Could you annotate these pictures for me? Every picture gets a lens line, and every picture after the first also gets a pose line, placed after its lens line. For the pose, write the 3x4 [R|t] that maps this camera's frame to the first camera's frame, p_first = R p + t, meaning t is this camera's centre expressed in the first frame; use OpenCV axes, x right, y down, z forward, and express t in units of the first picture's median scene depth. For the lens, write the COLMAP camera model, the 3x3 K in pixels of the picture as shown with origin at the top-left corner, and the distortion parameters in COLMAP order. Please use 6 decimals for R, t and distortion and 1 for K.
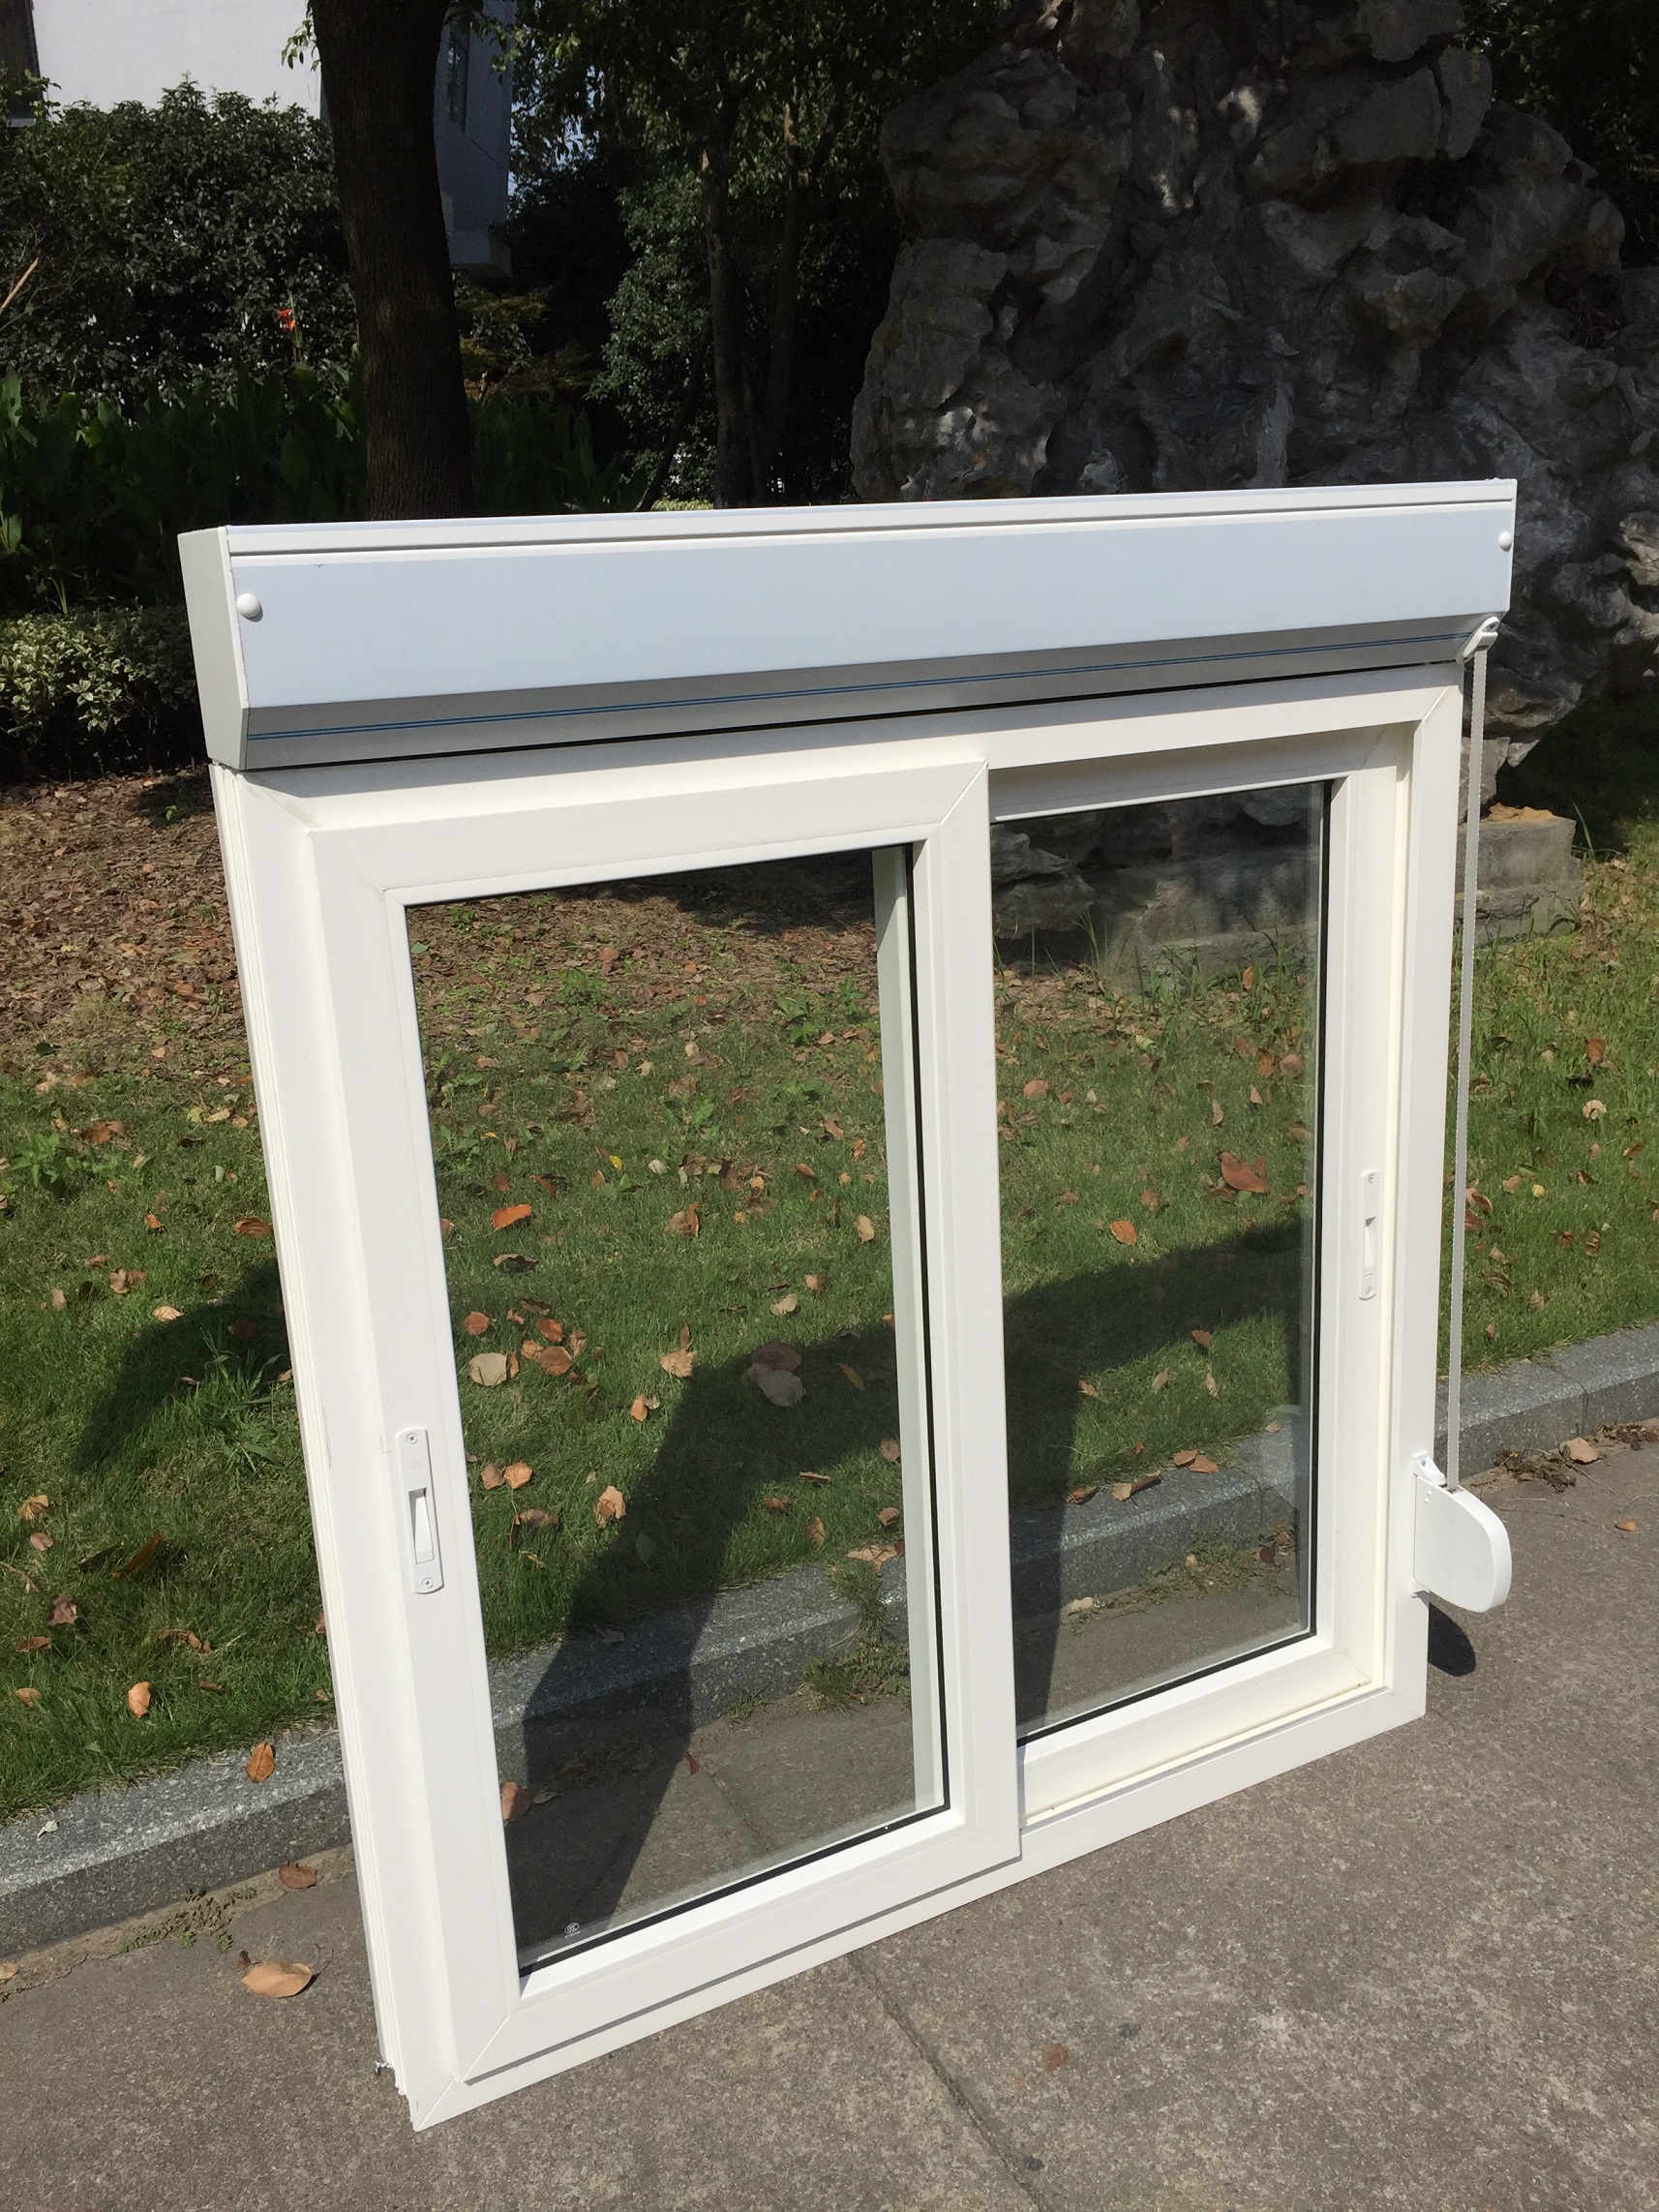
lens RADIAL K [[1859.9, 0, 821.7], [0, 1859.9, 1085.7], [0, 0, 1]] dist [0.079569, -0.116936]
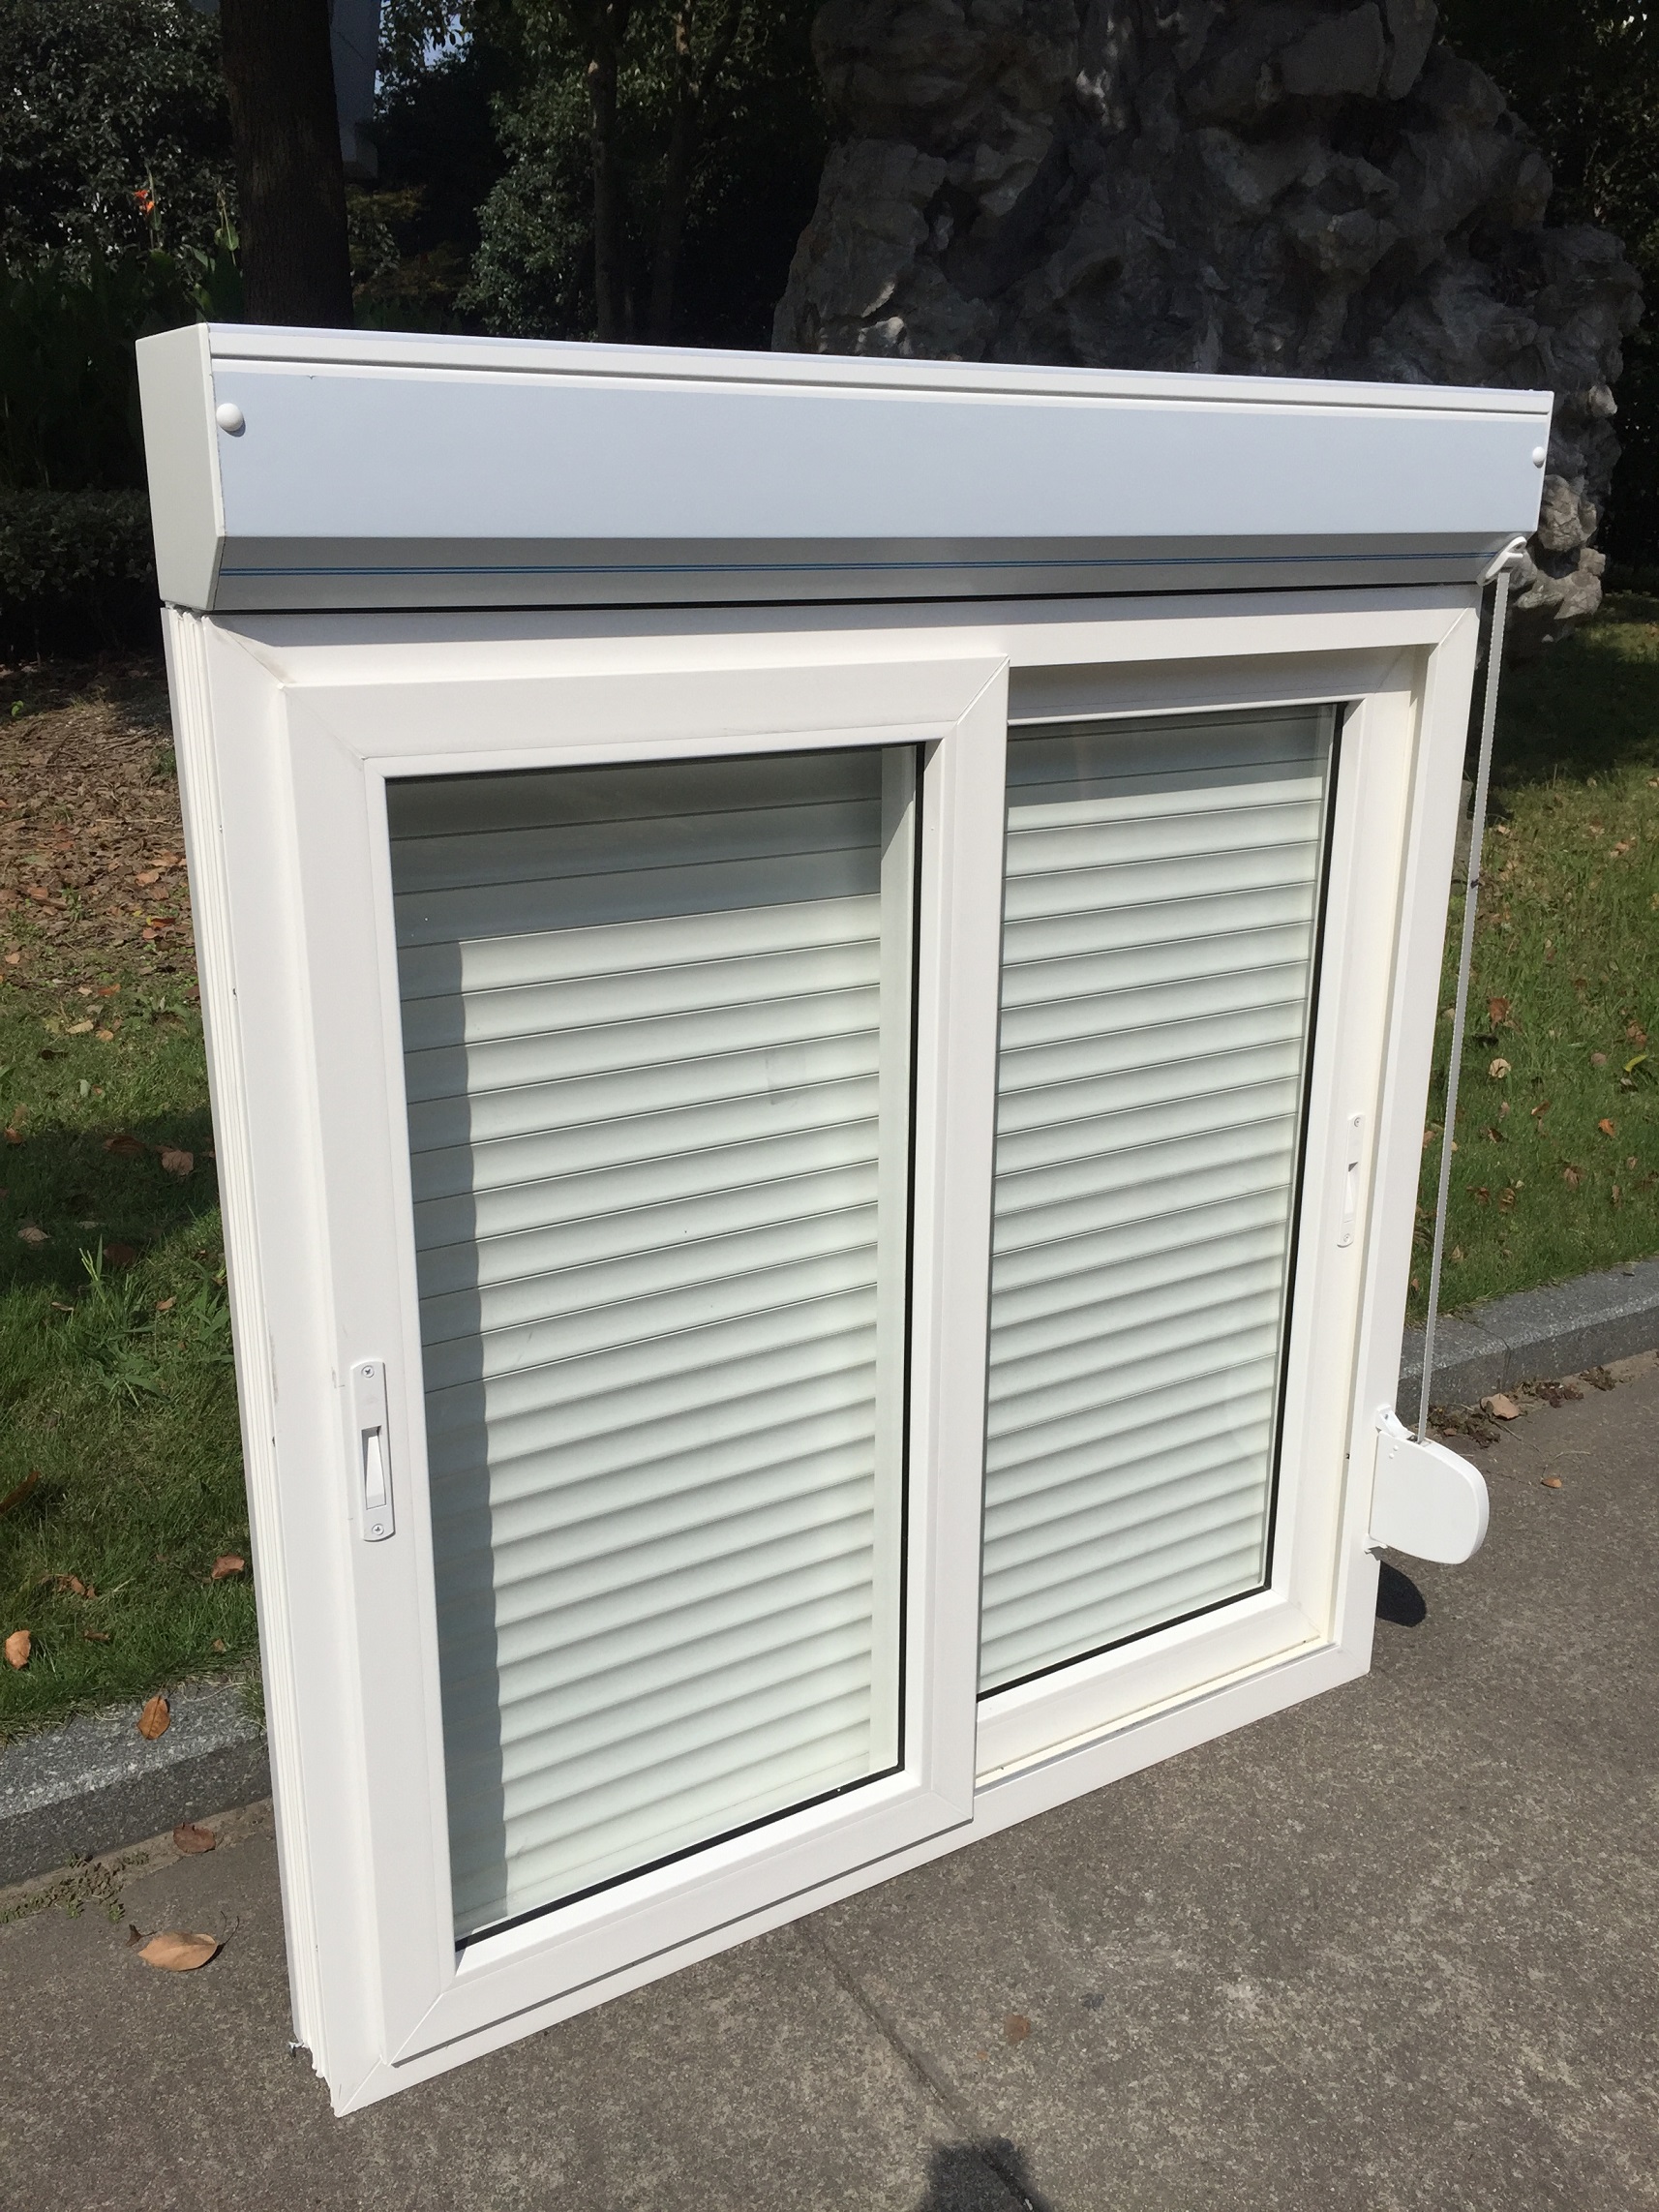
lens RADIAL K [[1859.9, 0, 817.6], [0, 1859.9, 1084.3], [0, 0, 1]] dist [0.079569, -0.116936]
pose [[0.996016, 0.031957, 0.083255, -0.050873], [-0.034262, 0.999064, 0.026394, 0.011194], [-0.082334, -0.029141, 0.996179, 0.051596]]
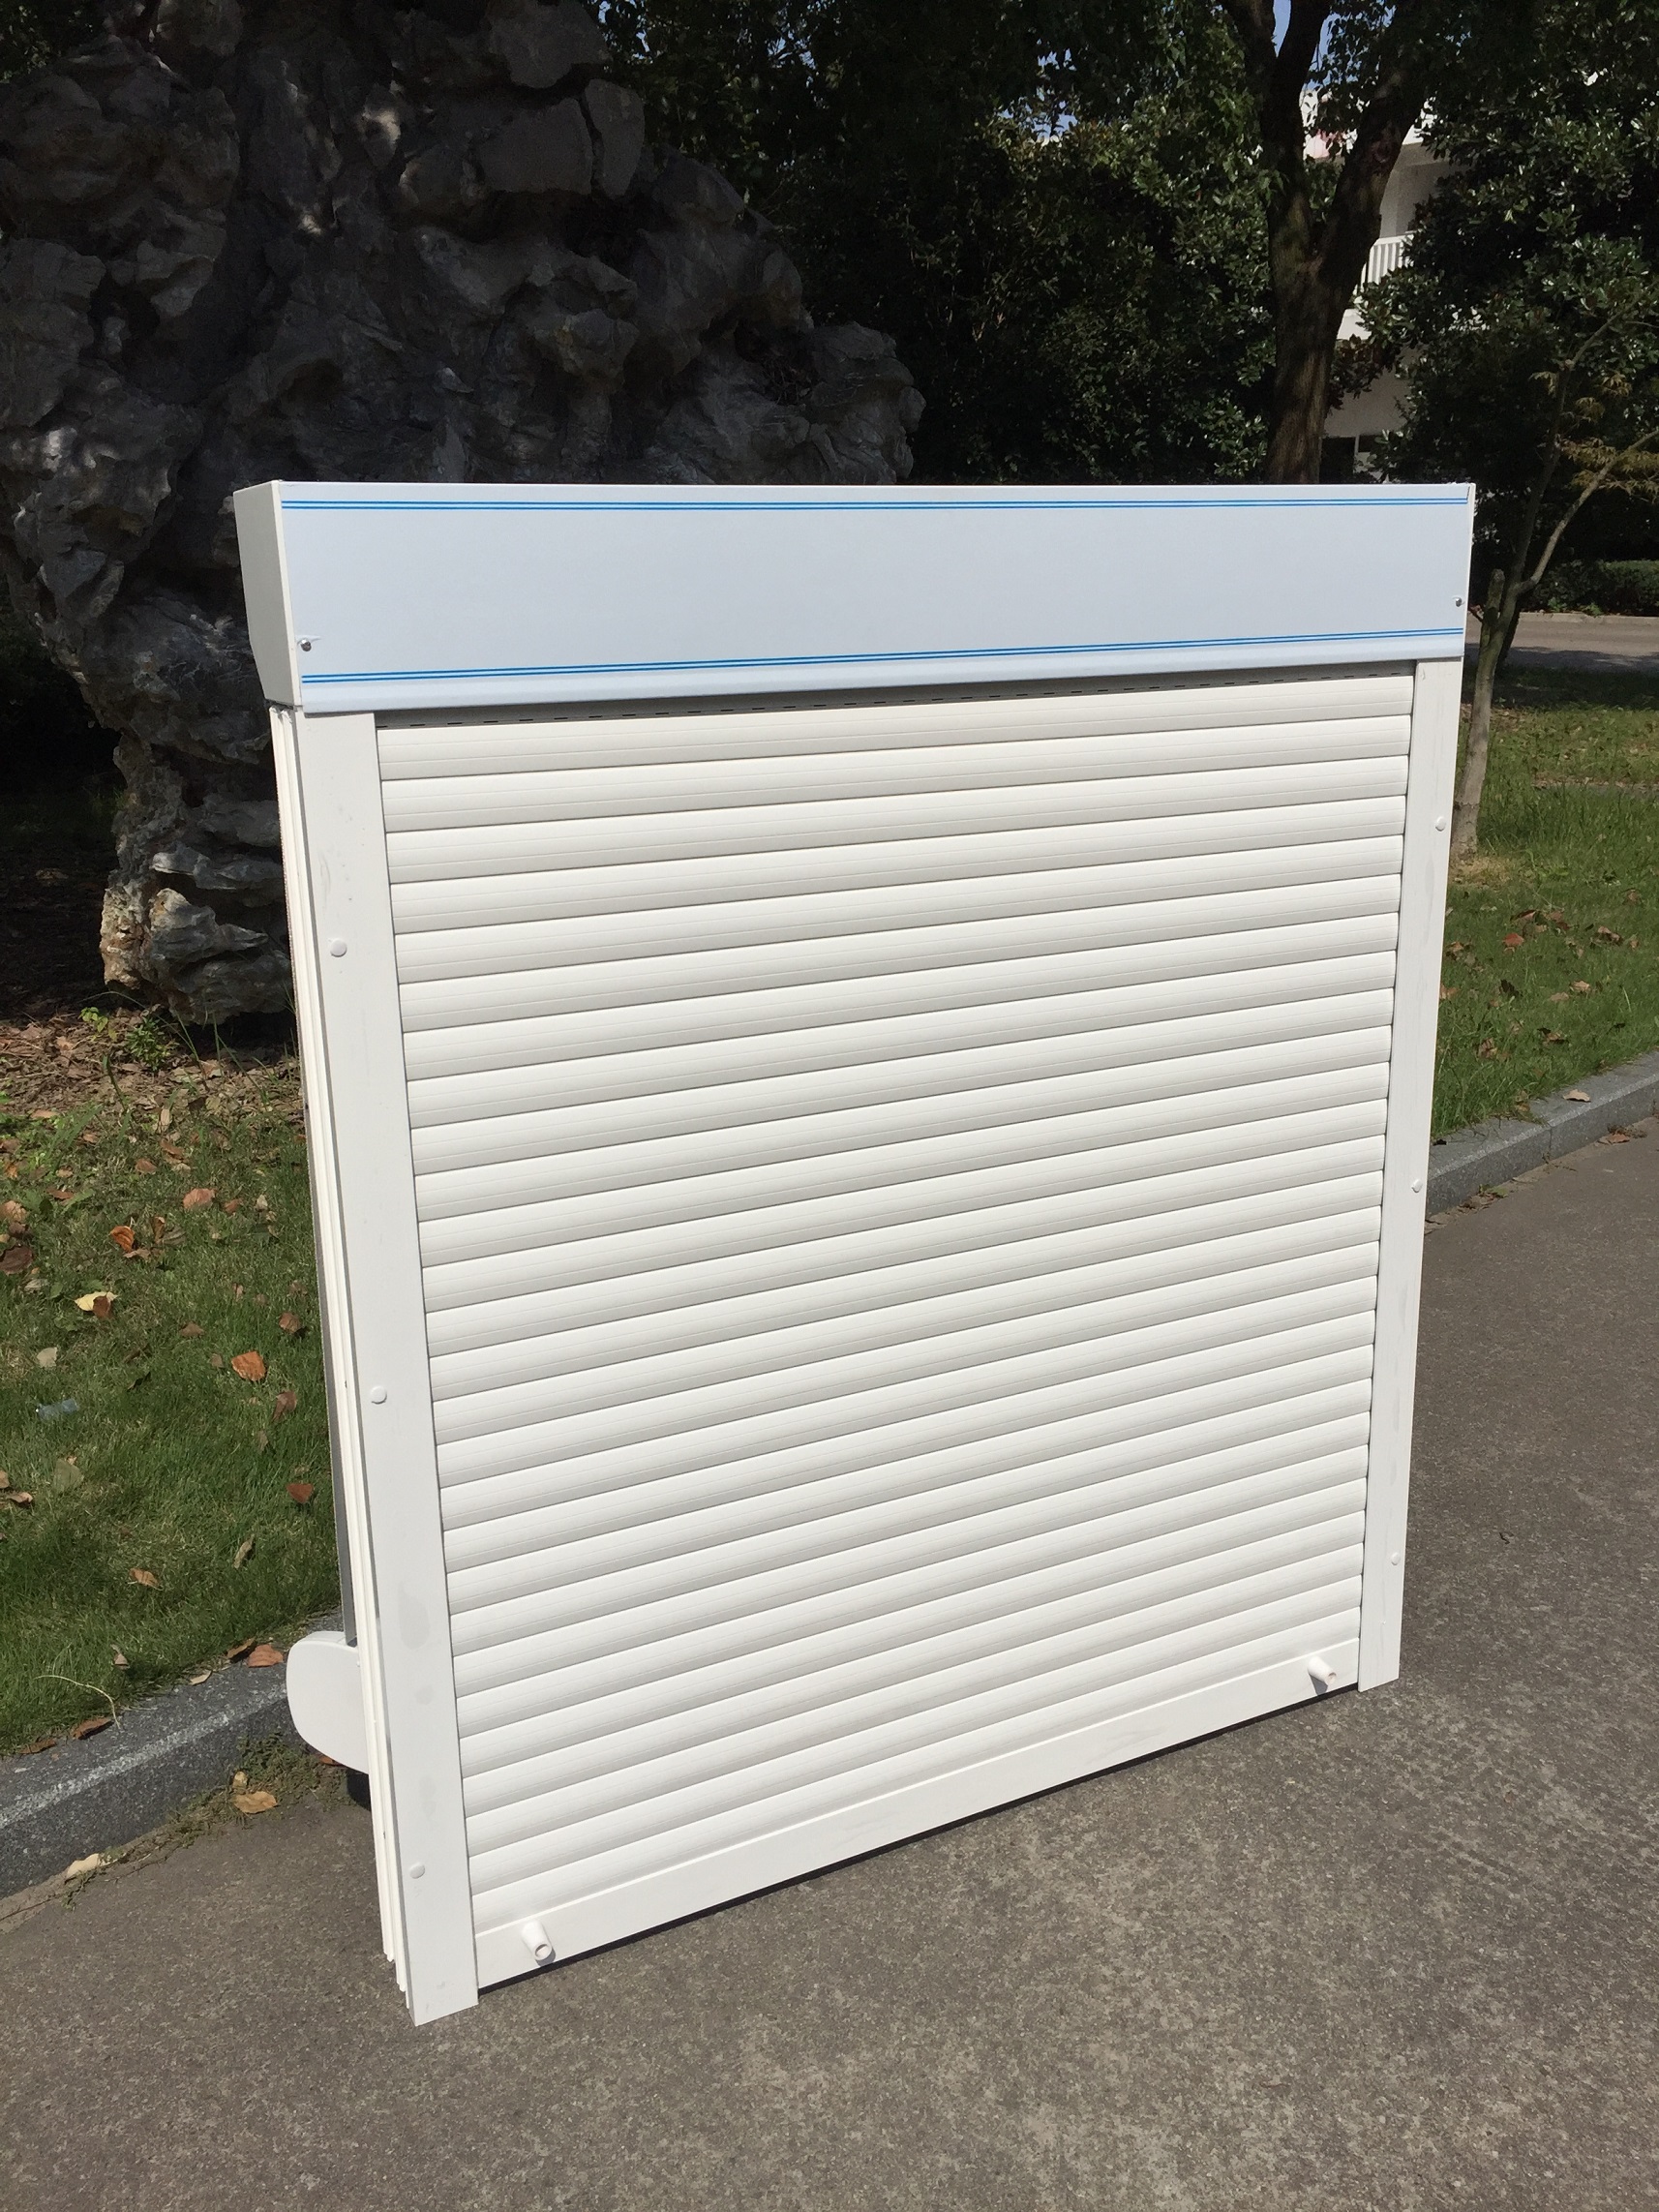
lens RADIAL K [[1859.9, 0, 814.6], [0, 1859.9, 1084.1], [0, 0, 1]] dist [0.079569, -0.116936]
pose [[0.956359, -0.061744, 0.285596, 0.225886], [0.071054, 0.997222, -0.022341, -0.018180], [-0.283423, 0.041659, 0.958090, 0.115986]]
